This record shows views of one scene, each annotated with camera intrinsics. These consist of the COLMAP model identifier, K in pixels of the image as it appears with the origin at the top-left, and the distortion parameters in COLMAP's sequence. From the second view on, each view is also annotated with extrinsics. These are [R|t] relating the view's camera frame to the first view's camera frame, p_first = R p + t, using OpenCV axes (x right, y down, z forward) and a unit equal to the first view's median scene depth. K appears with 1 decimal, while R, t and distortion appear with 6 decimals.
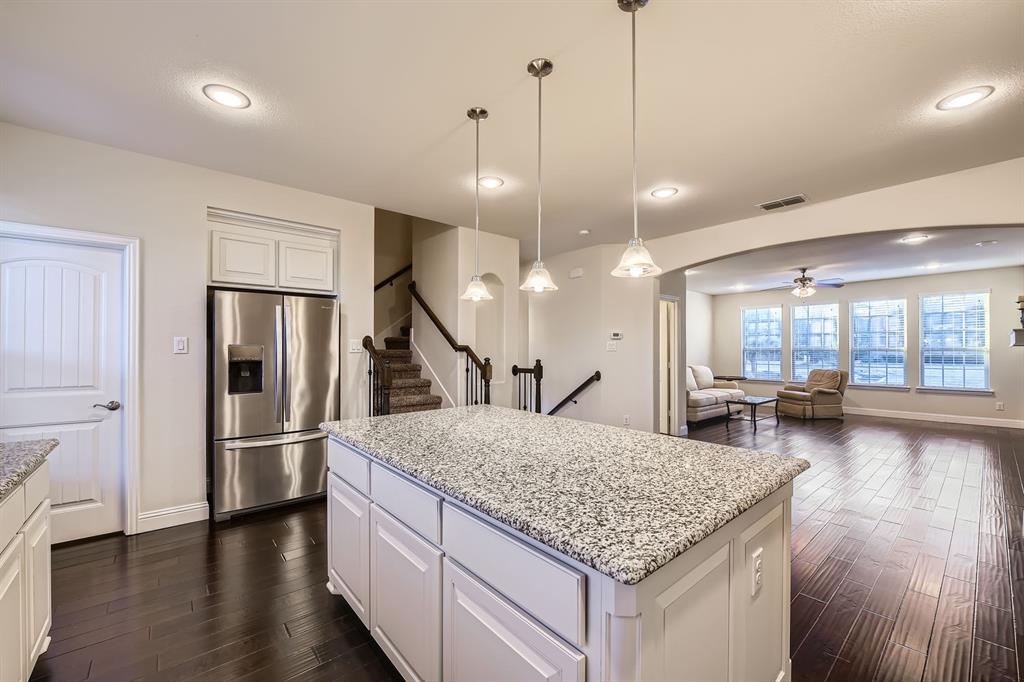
lens RADIAL K [[410.3, 0, 512.0], [0, 410.3, 341.0], [0, 0, 1]] dist [-0.001611, -0.000118]
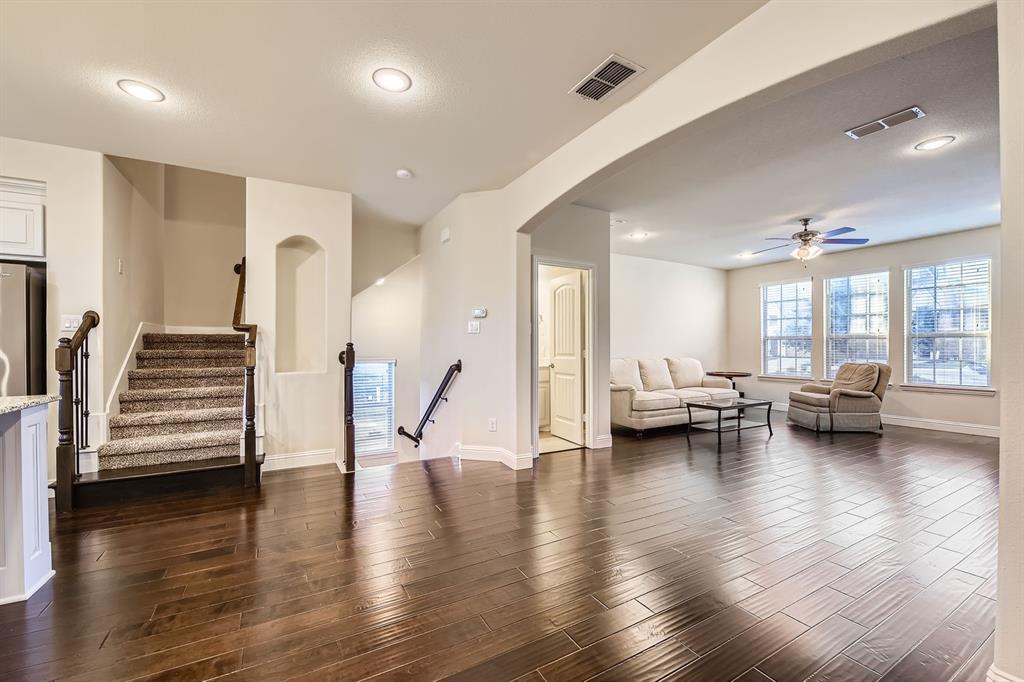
lens RADIAL K [[418.0, 0, 512.0], [0, 418.0, 341.0], [0, 0, 1]] dist [-0.004355, -0.000329]
pose [[0.981068, -0.005923, -0.193572, 0.328020], [0.006652, 0.999973, 0.003117, 0.026203], [0.193549, -0.004345, 0.981081, 0.181103]]
